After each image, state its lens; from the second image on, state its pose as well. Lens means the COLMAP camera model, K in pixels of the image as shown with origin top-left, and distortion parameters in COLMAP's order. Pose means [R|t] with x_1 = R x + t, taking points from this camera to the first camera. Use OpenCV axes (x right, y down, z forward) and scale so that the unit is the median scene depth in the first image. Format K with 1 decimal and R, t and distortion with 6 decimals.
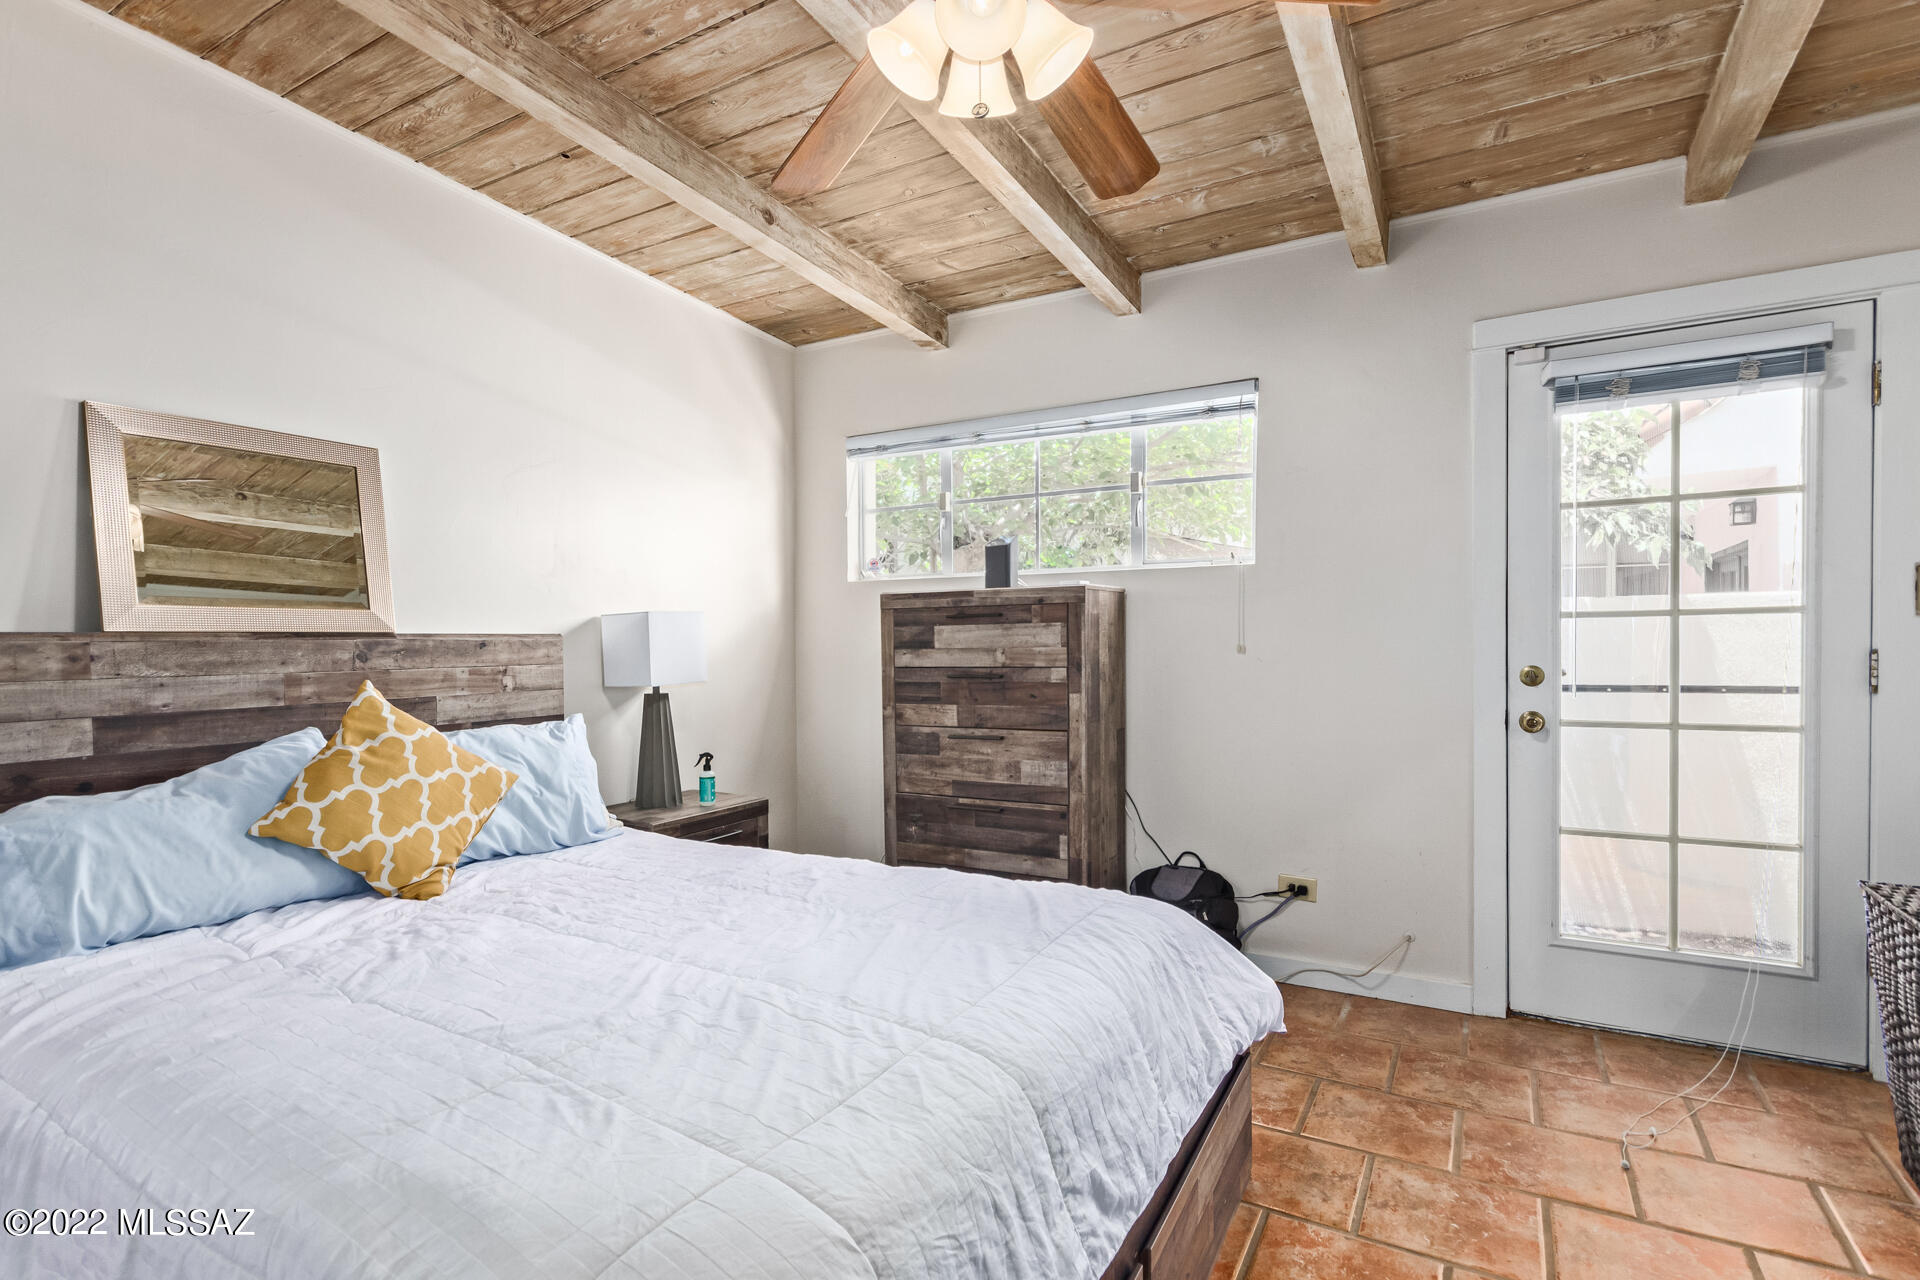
lens RADIAL K [[930.8, 0, 958.5], [0, 930.8, 675.8], [0, 0, 1]] dist [0.001118, 0.000535]
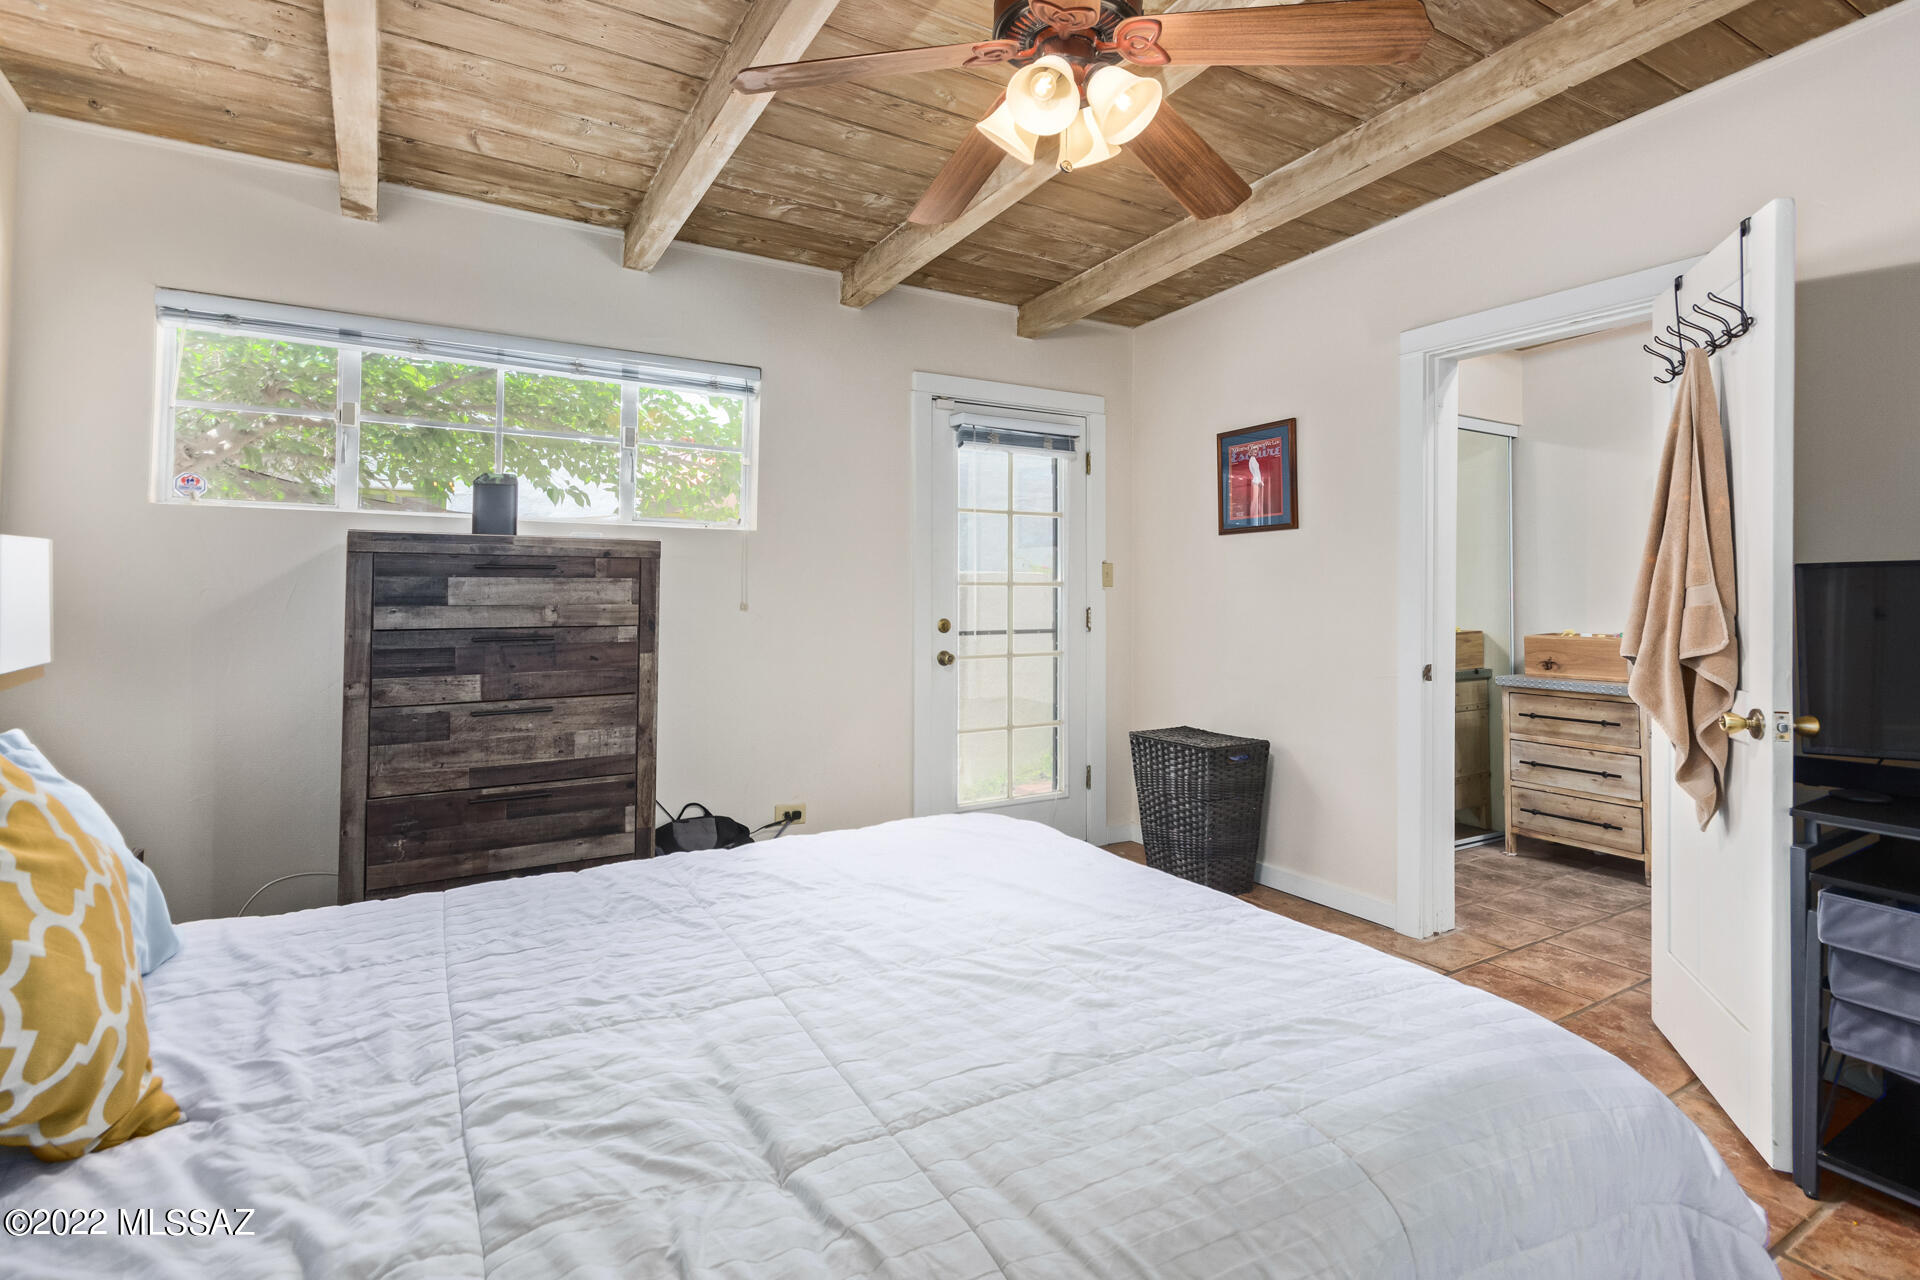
lens RADIAL K [[887.3, 0, 952.8], [0, 887.3, 589.5], [0, 0, 1]] dist [0.000156, 0.000232]
pose [[0.506250, 0.018274, 0.862193, -0.477130], [0.023436, 0.999115, -0.034936, -0.006321], [-0.862068, 0.037892, 0.505374, 0.254797]]
